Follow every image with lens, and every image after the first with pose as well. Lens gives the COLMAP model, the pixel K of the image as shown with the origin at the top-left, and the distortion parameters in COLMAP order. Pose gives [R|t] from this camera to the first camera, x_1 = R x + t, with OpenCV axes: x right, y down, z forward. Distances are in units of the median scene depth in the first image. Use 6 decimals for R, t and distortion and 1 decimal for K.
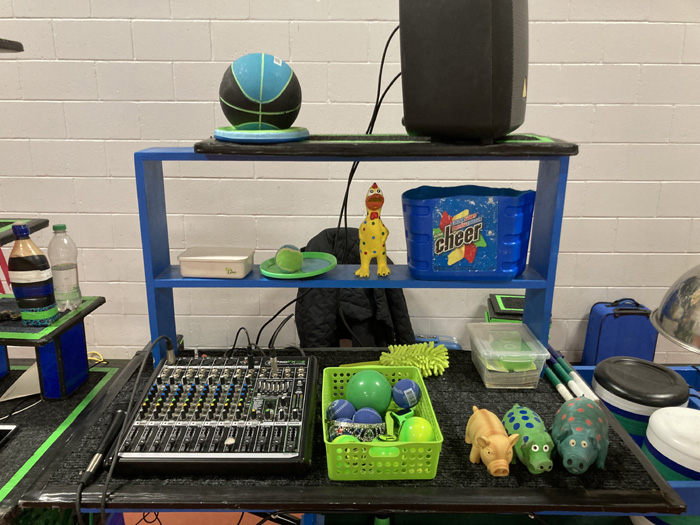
lens RADIAL K [[572.7, 0, 349.1], [0, 572.7, 264.4], [0, 0, 1]] dist [0.039523, -0.011352]
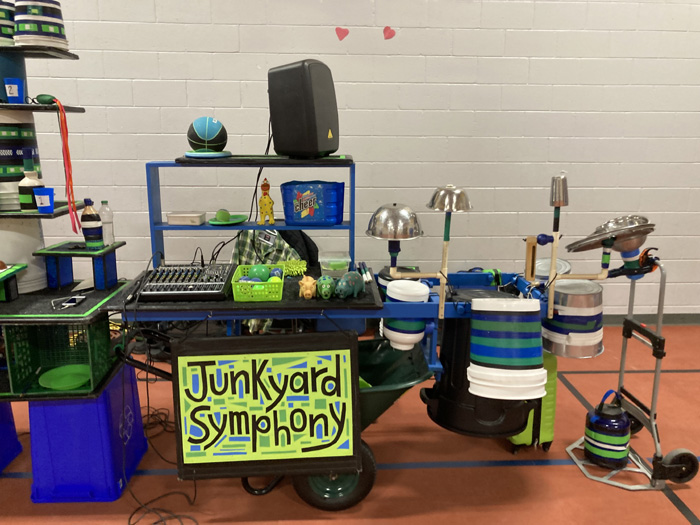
lens RADIAL K [[572.7, 0, 372.8], [0, 572.7, 255.0], [0, 0, 1]] dist [0.039523, -0.011352]
pose [[0.997707, -0.012389, 0.066533, 0.294773], [0.016183, 0.998255, -0.056791, 0.260698], [-0.065713, 0.057738, 0.996167, -1.075874]]
